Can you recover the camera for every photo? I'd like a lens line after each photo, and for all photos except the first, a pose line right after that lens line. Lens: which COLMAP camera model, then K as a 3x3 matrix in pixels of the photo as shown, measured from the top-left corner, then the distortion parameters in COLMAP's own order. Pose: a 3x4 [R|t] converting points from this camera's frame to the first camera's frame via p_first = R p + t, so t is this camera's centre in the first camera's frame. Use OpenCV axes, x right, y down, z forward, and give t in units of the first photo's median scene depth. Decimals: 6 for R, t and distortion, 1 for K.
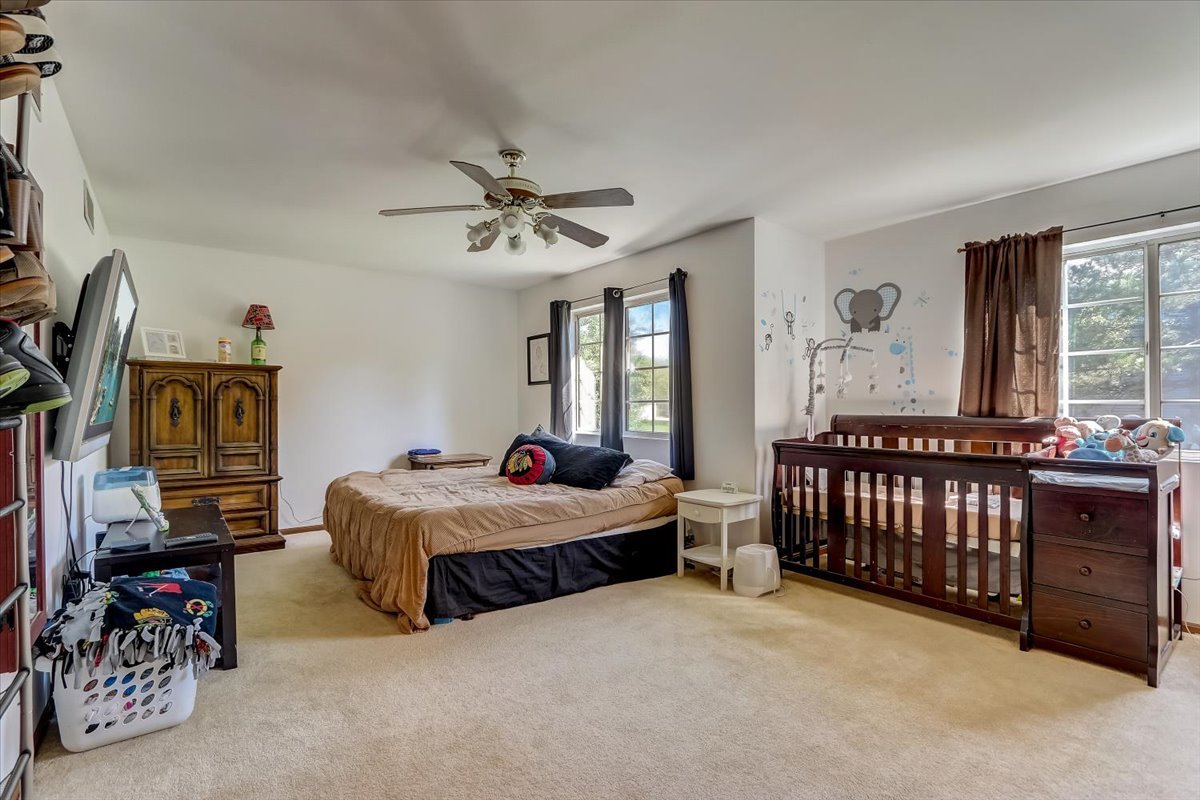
lens RADIAL K [[562.3, 0, 598.2], [0, 562.3, 399.8], [0, 0, 1]] dist [-0.004419, -0.000194]
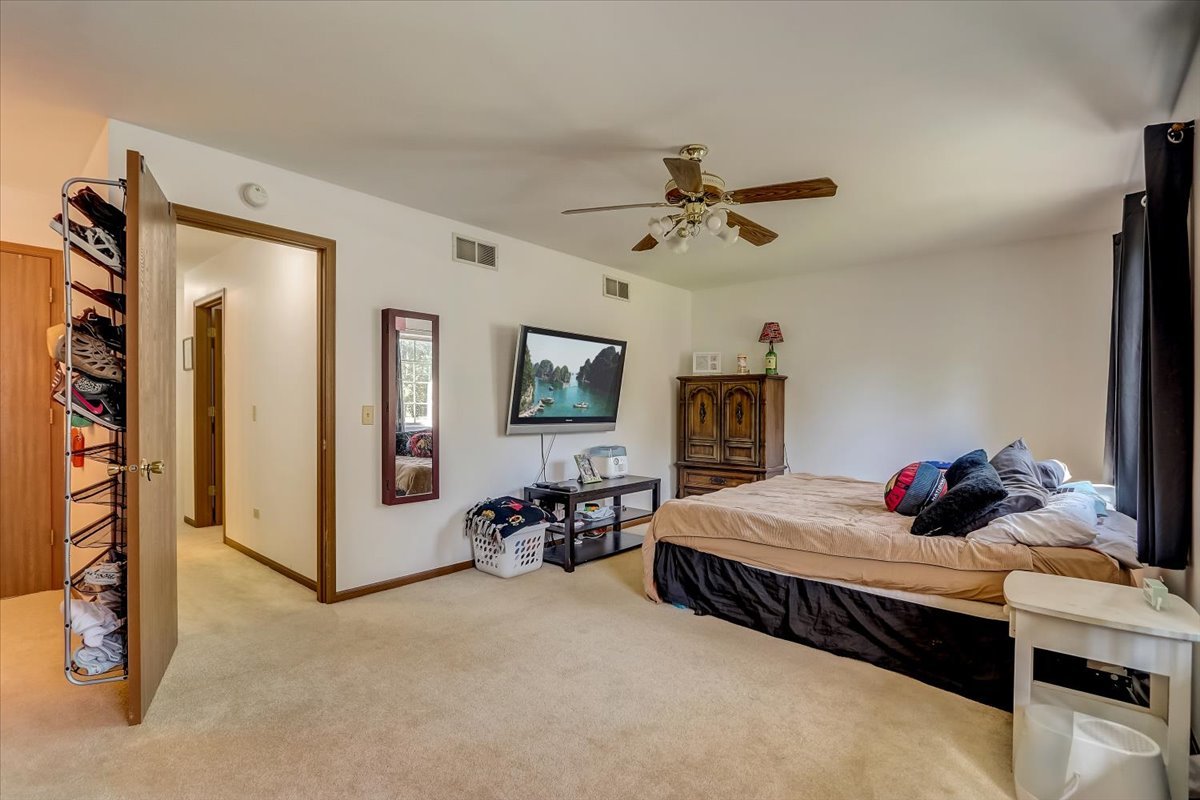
lens RADIAL K [[562.3, 0, 570.2], [0, 562.3, 412.6], [0, 0, 1]] dist [-0.004419, -0.000194]
pose [[0.183718, 0.011237, -0.982915, 0.620655], [0.000649, 0.999933, 0.011553, 0.006854], [0.982979, -0.002761, 0.183699, 0.491394]]
